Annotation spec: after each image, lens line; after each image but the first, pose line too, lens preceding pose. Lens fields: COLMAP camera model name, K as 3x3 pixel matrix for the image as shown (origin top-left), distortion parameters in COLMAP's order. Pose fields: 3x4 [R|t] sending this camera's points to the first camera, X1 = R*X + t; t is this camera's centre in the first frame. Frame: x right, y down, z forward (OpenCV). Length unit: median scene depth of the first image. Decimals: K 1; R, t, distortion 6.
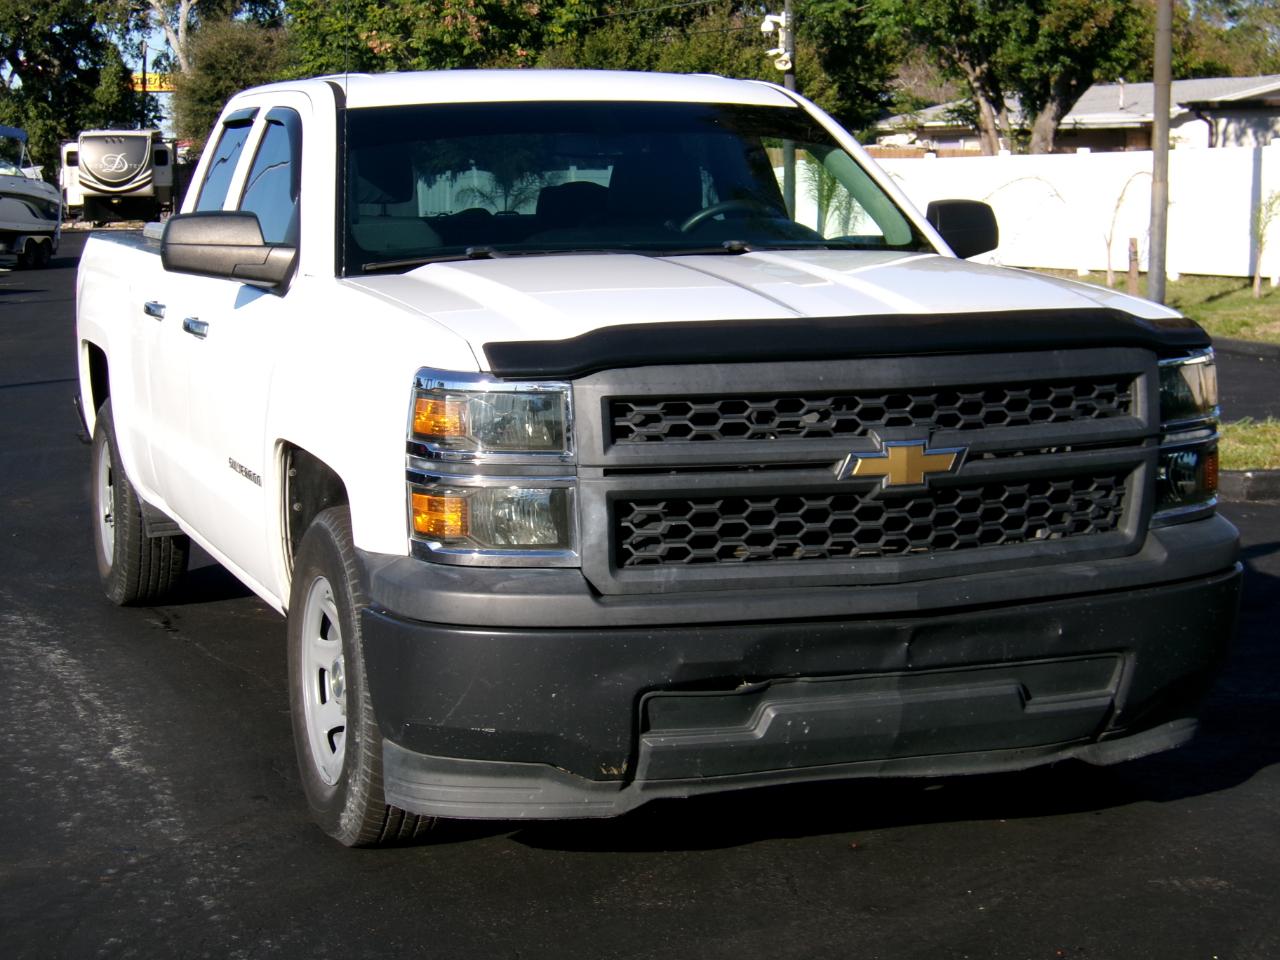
lens RADIAL K [[2414.7, 0, 640.0], [0, 2414.7, 480.0], [0, 0, 1]] dist [-0.037779, -0.268329]
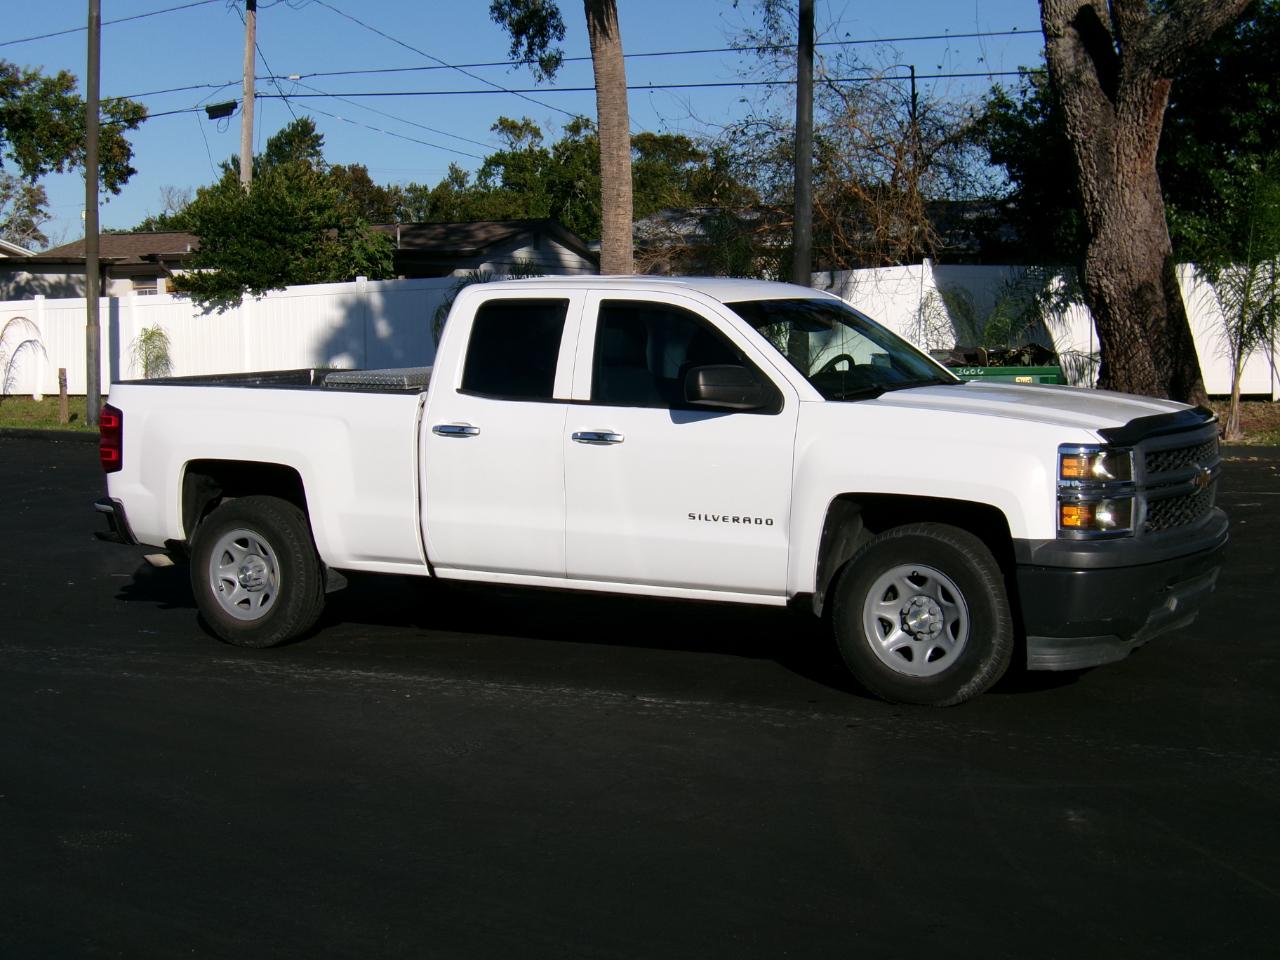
lens RADIAL K [[1965.0, 0, 618.0], [0, 1965.0, 481.6], [0, 0, 1]] dist [-0.137195, 0.093234]
pose [[0.779340, -0.055013, 0.624182, -1.359077], [0.079266, 0.996792, -0.011117, -0.025931], [-0.621567, 0.058141, 0.781200, -0.029960]]
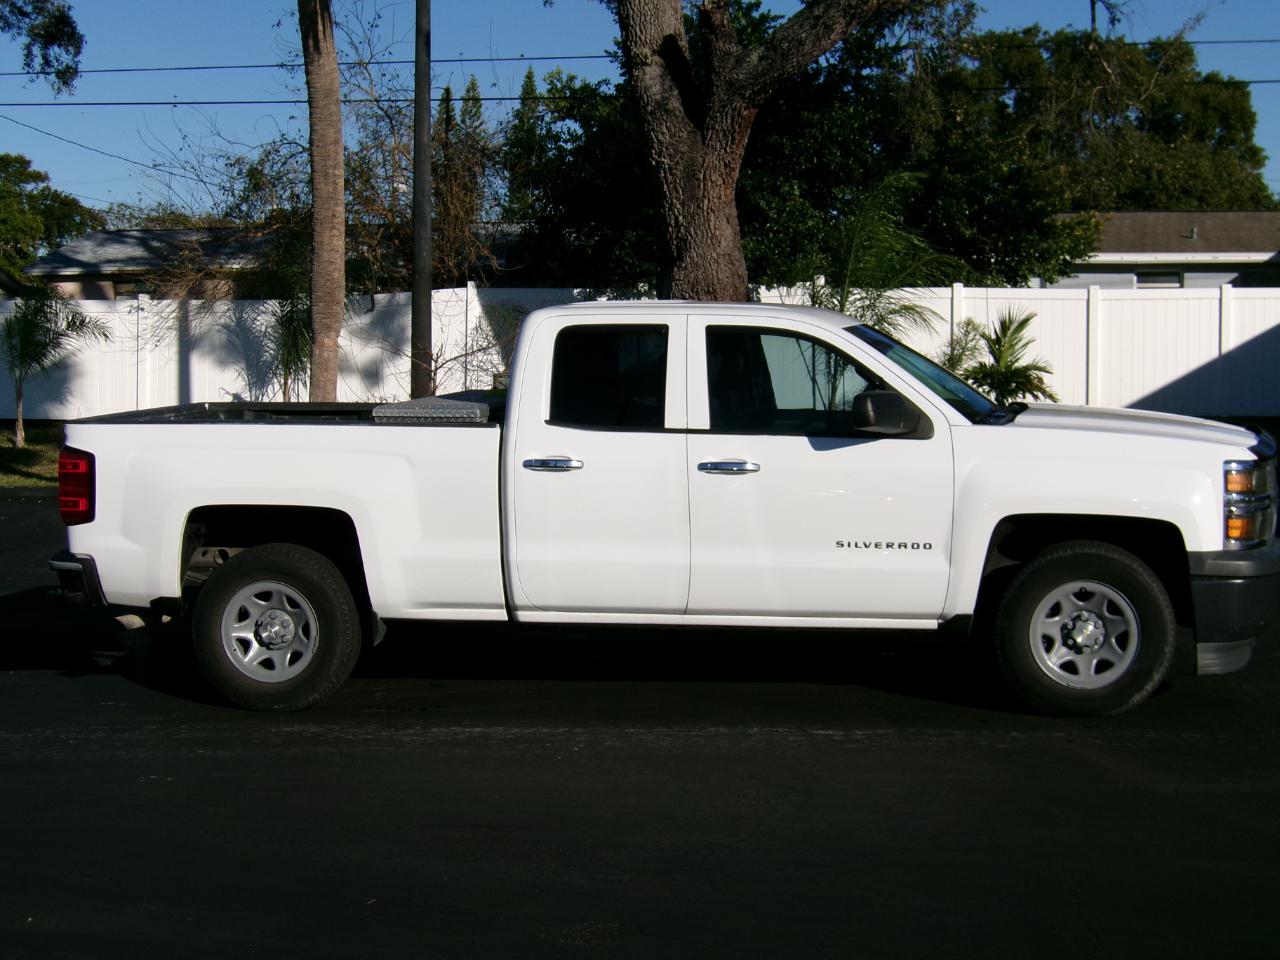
lens RADIAL K [[1957.8, 0, 635.7], [0, 1957.8, 521.8], [0, 0, 1]] dist [-0.122548, -0.108053]
pose [[0.497929, -0.086596, 0.862884, -1.790849], [0.113411, 0.992959, 0.034206, -0.108169], [-0.859770, 0.080829, 0.504244, 0.580767]]
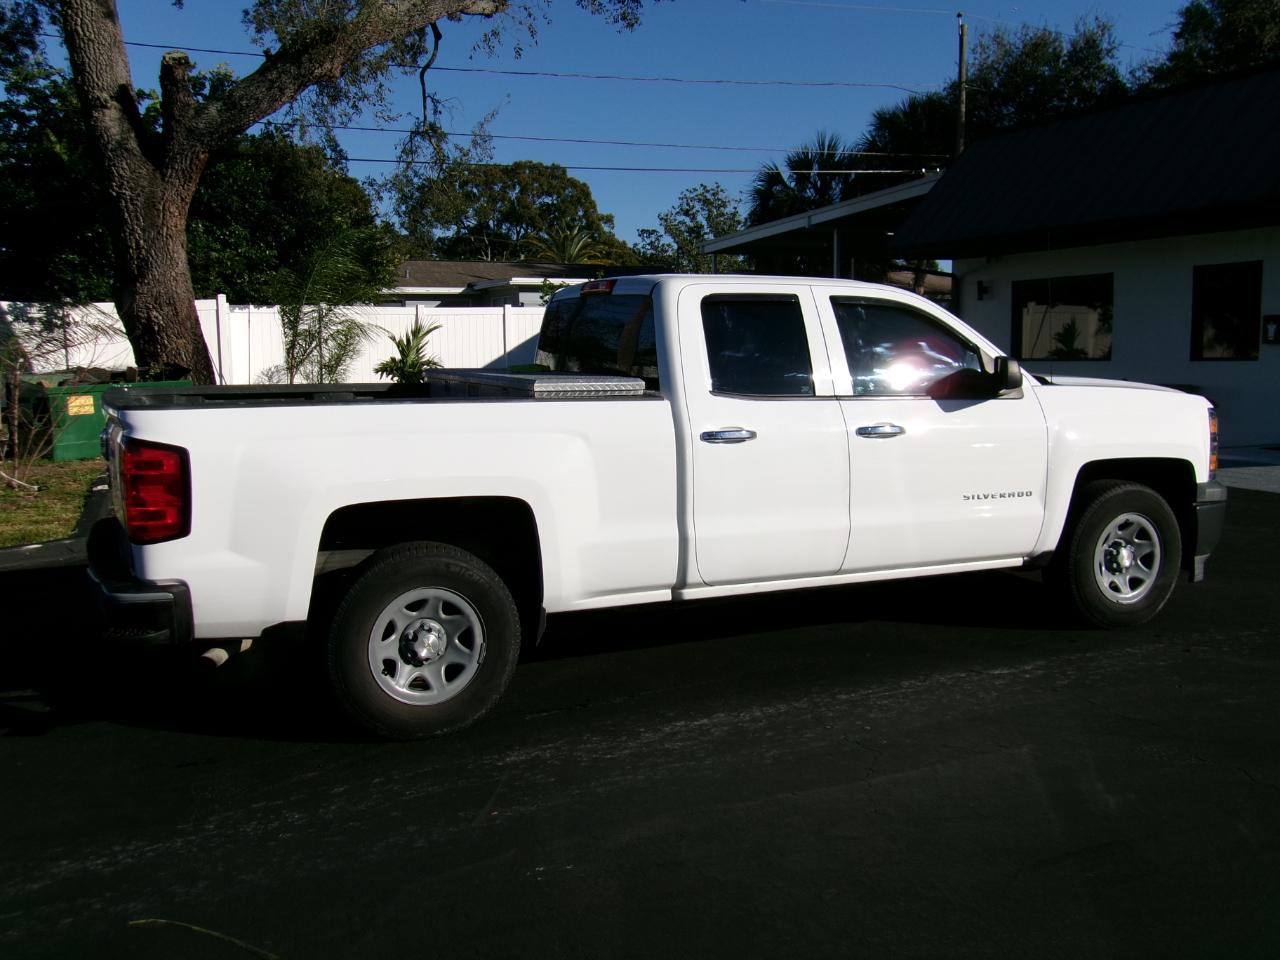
lens RADIAL K [[1236.8, 0, 643.7], [0, 1236.8, 483.4], [0, 0, 1]] dist [0.022912, 0.014014]
pose [[-0.070239, -0.109634, 0.991487, -1.378318], [0.132618, 0.984093, 0.118212, -0.204436], [-0.988675, 0.139792, -0.054583, 1.664193]]
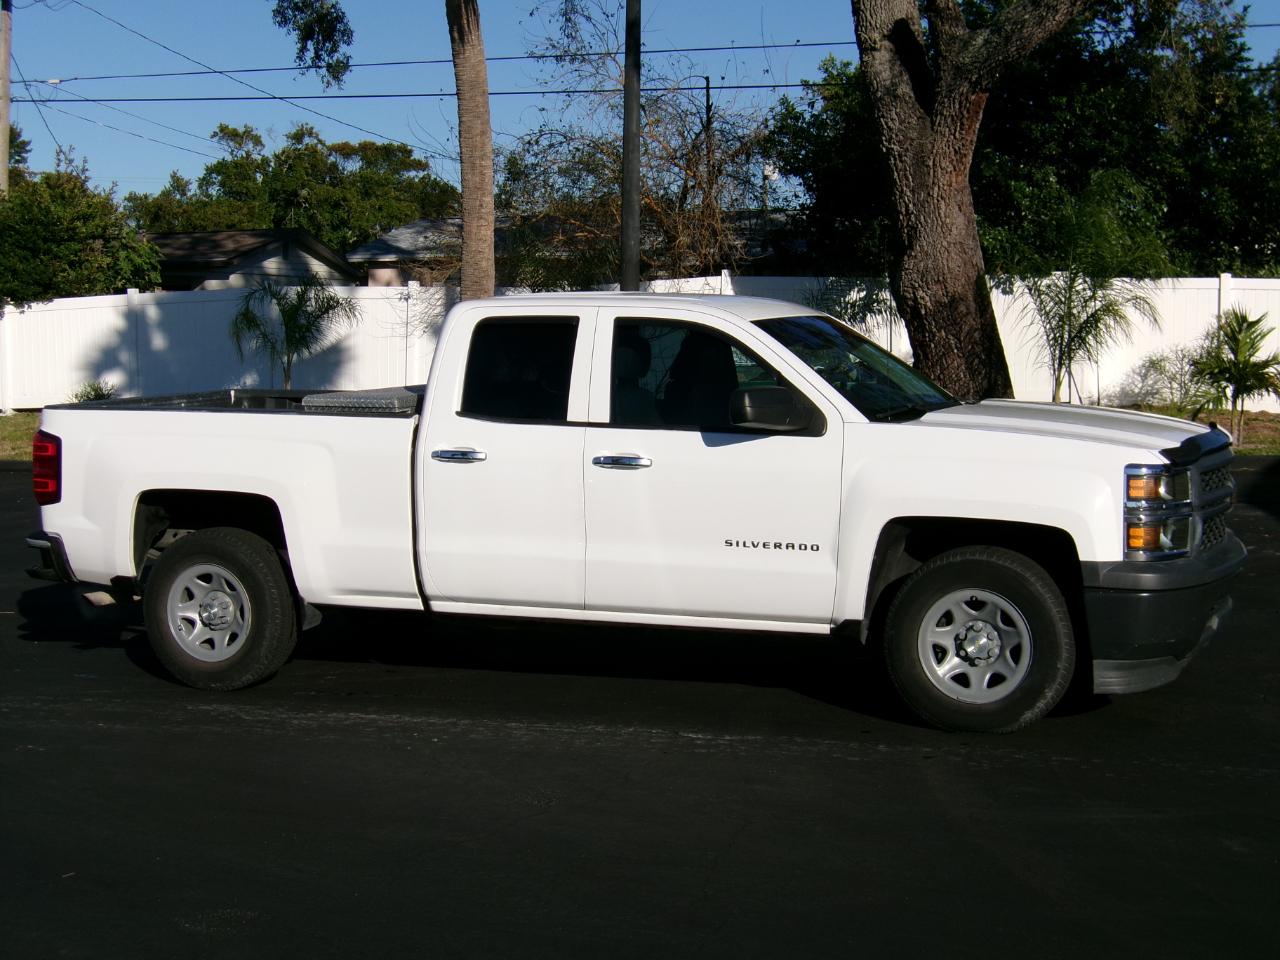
lens RADIAL K [[1957.8, 0, 635.7], [0, 1957.8, 521.8], [0, 0, 1]] dist [-0.122548, -0.108053]
pose [[0.667456, -0.077644, 0.740590, -1.509931], [0.094676, 0.995326, 0.019024, -0.066876], [-0.738606, 0.057418, 0.671688, 0.229154]]
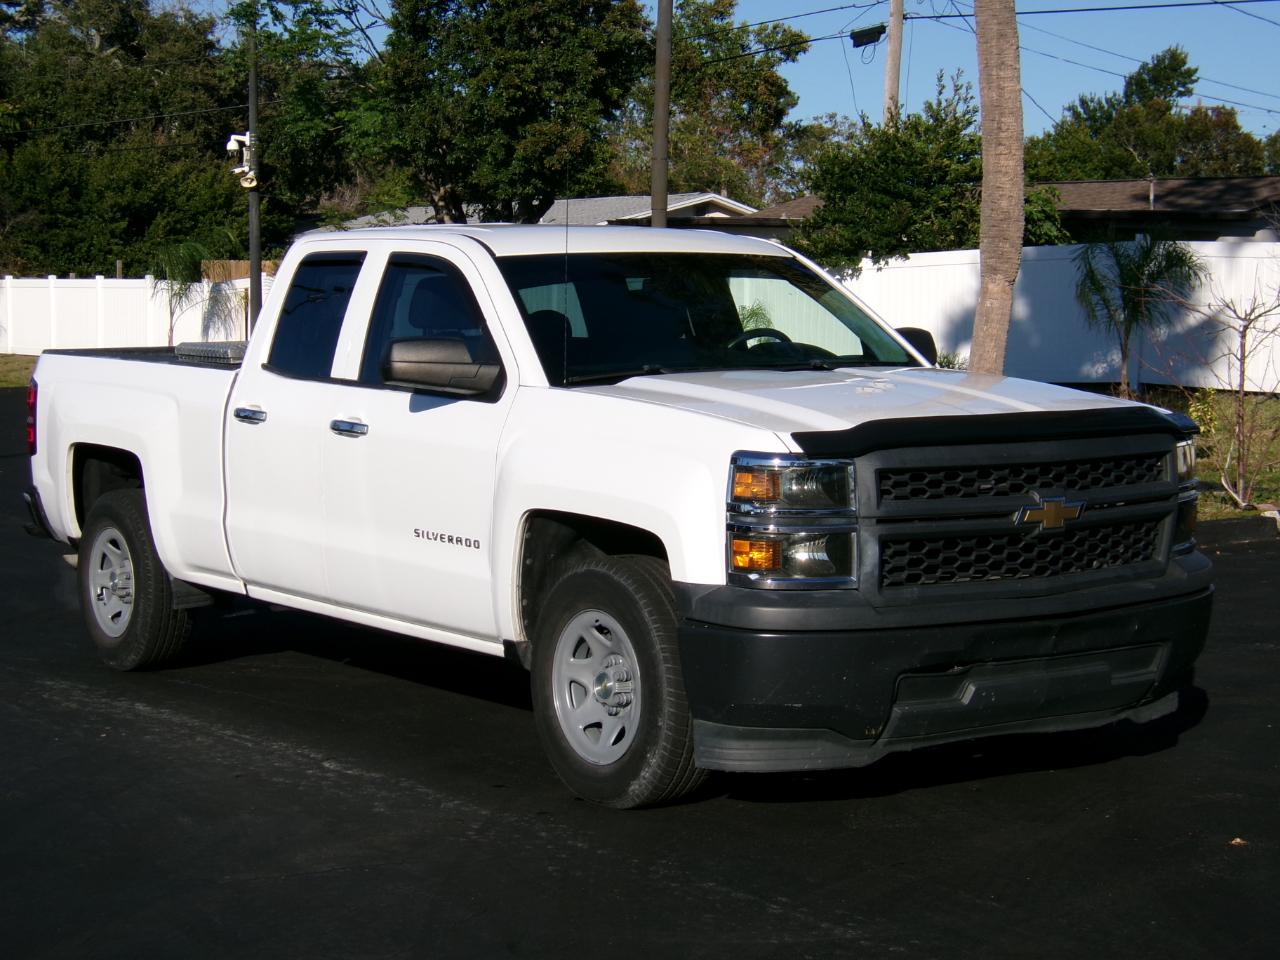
lens RADIAL K [[2447.6, 0, 640.0], [0, 2447.6, 480.0], [0, 0, 1]] dist [-0.127405, -0.230633]
pose [[0.965035, -0.012814, 0.261807, -0.509608], [0.024864, 0.998776, -0.042768, 0.029634], [-0.260939, 0.047782, 0.964172, -0.355175]]
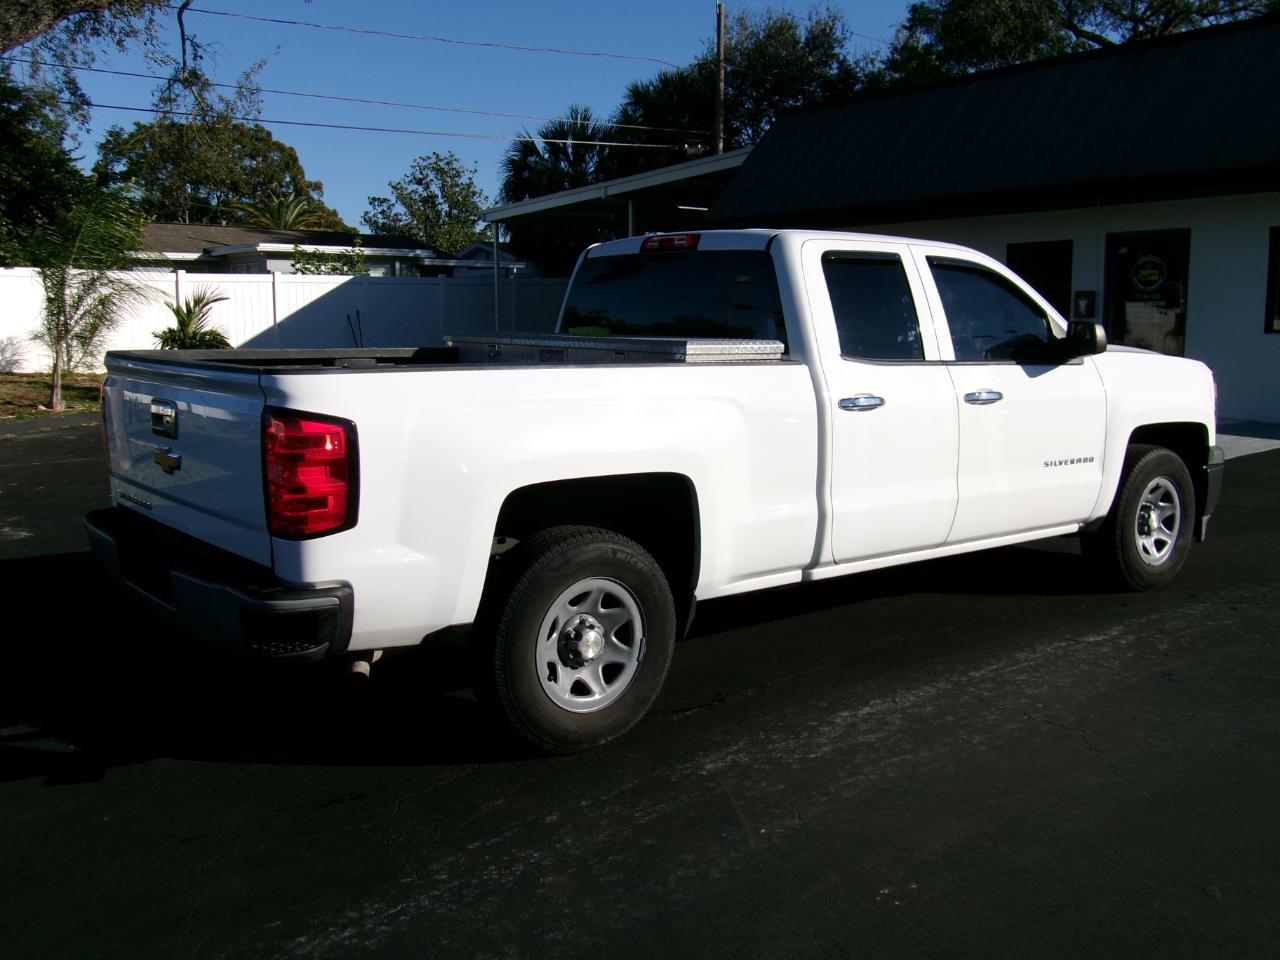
lens RADIAL K [[1236.8, 0, 643.7], [0, 1236.8, 483.4], [0, 0, 1]] dist [0.022912, 0.014014]
pose [[-0.306443, -0.124061, 0.943770, -1.214205], [0.119484, 0.978615, 0.167439, -0.233753], [-0.944360, 0.164076, -0.285067, 1.992272]]
